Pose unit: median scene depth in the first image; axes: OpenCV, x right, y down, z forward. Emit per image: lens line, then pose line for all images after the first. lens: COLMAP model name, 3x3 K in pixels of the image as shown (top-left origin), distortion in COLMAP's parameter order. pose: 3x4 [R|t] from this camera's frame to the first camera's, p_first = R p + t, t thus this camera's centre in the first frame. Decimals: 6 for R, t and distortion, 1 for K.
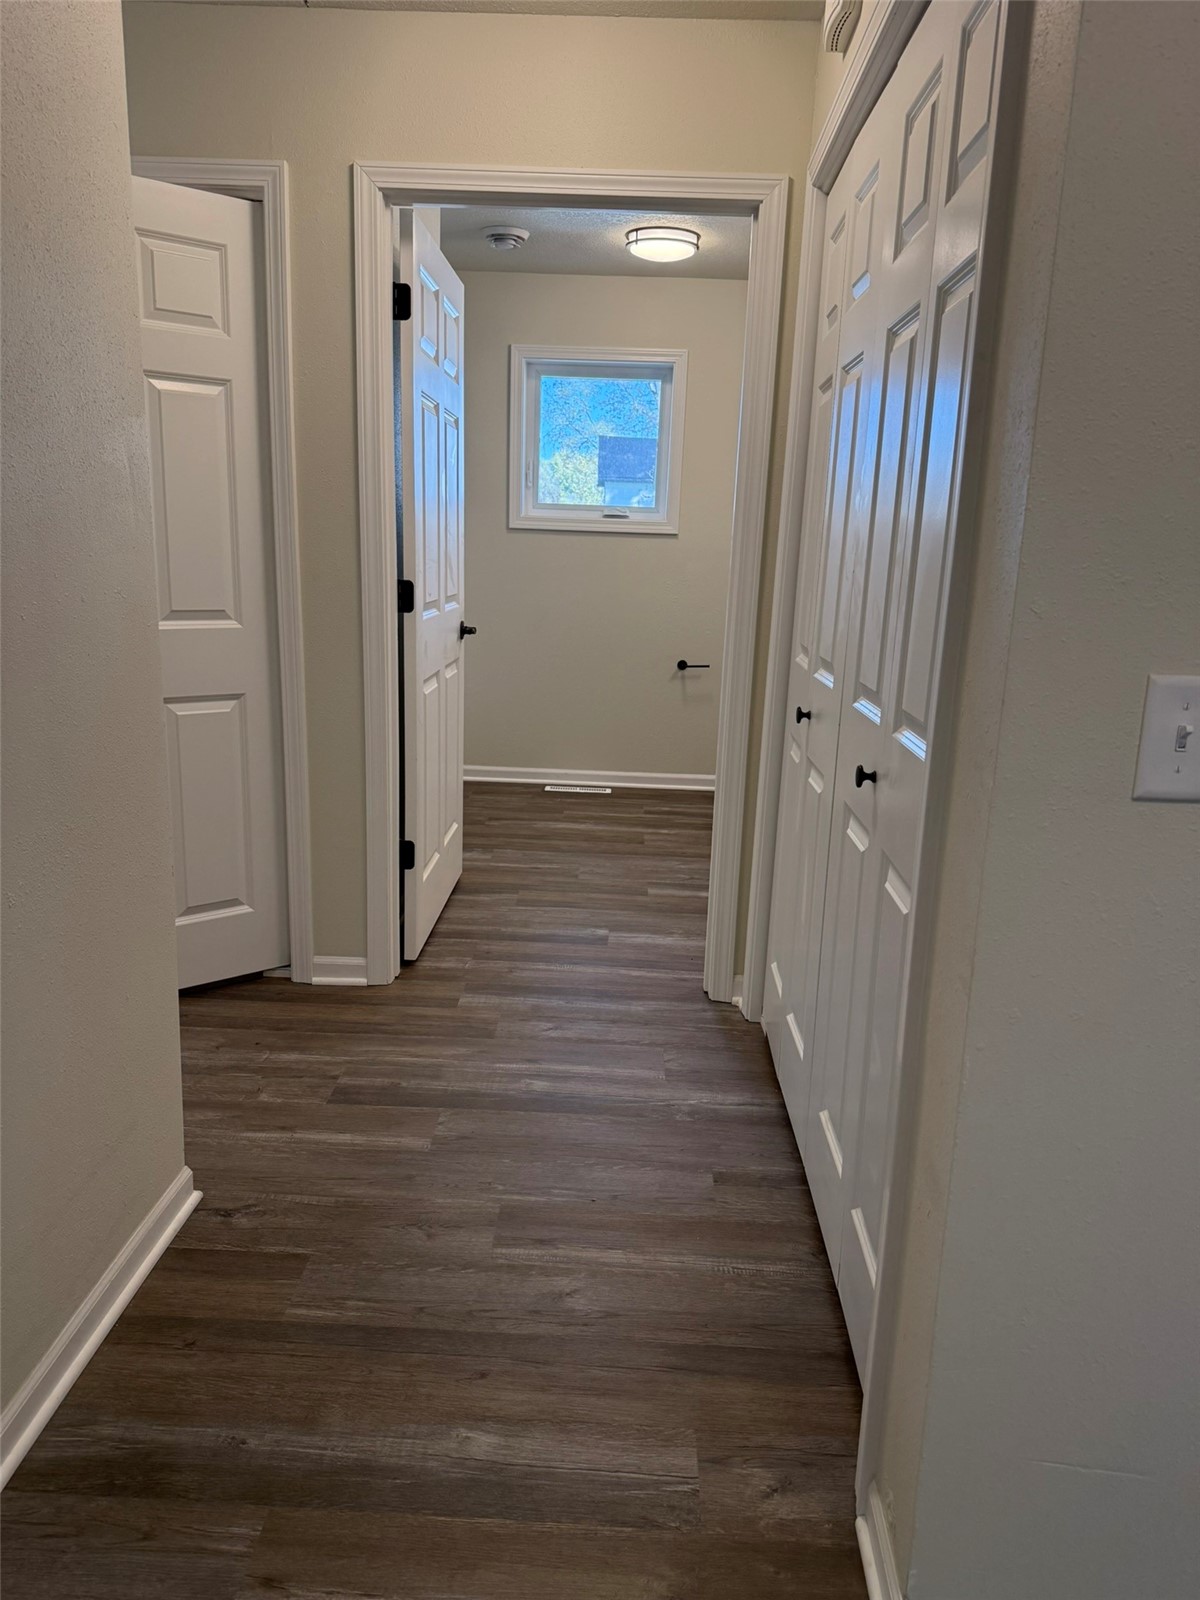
lens RADIAL K [[1110.4, 0, 597.1], [0, 1110.4, 801.7], [0, 0, 1]] dist [0.172595, -0.339835]
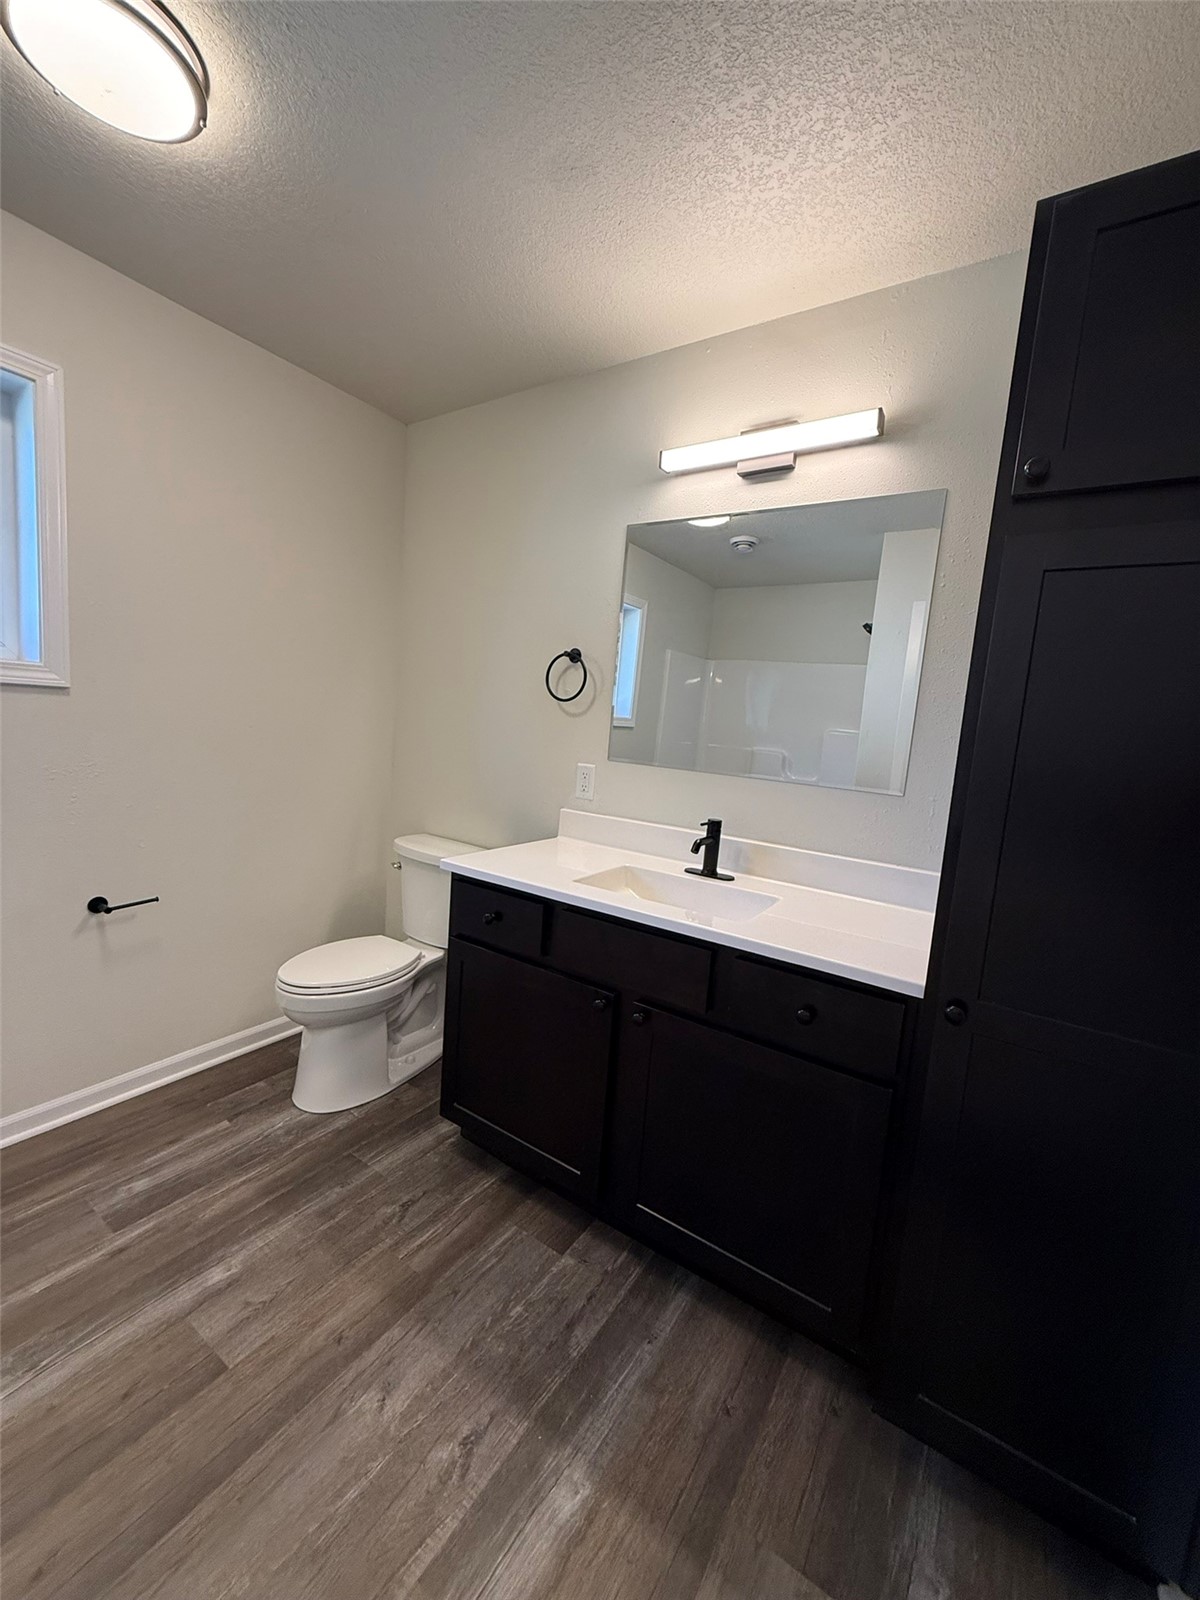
lens RADIAL K [[637.9, 0, 597.2], [0, 637.9, 796.5], [0, 0, 1]] dist [0.000901, 0.000356]
pose [[0.518528, -0.093707, 0.849910, -0.142846], [0.139519, 0.989928, 0.024025, -0.321377], [-0.843601, 0.106122, 0.526379, 1.275840]]
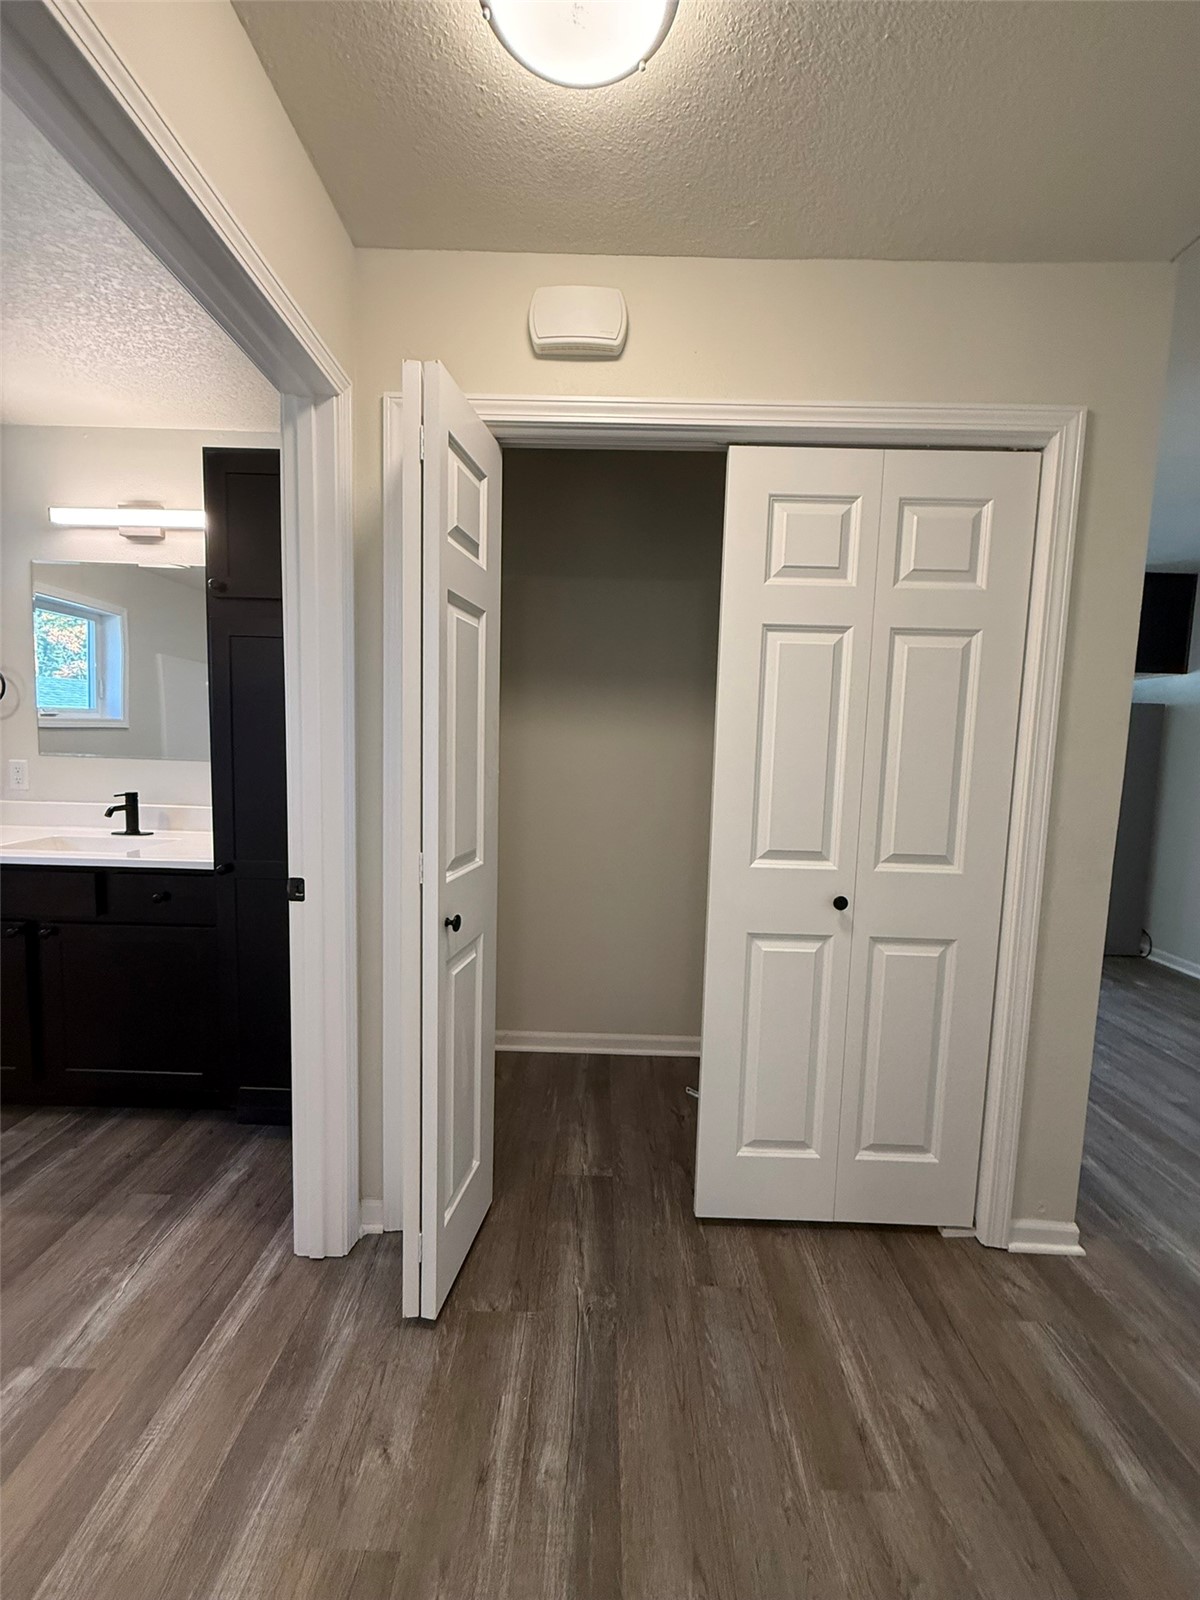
lens RADIAL K [[637.9, 0, 597.2], [0, 637.9, 796.5], [0, 0, 1]] dist [0.000901, 0.000356]
pose [[-0.030445, -0.125467, 0.991631, -0.432377], [0.199795, 0.971305, 0.129030, -0.241882], [-0.979365, 0.202051, -0.004503, 0.880476]]
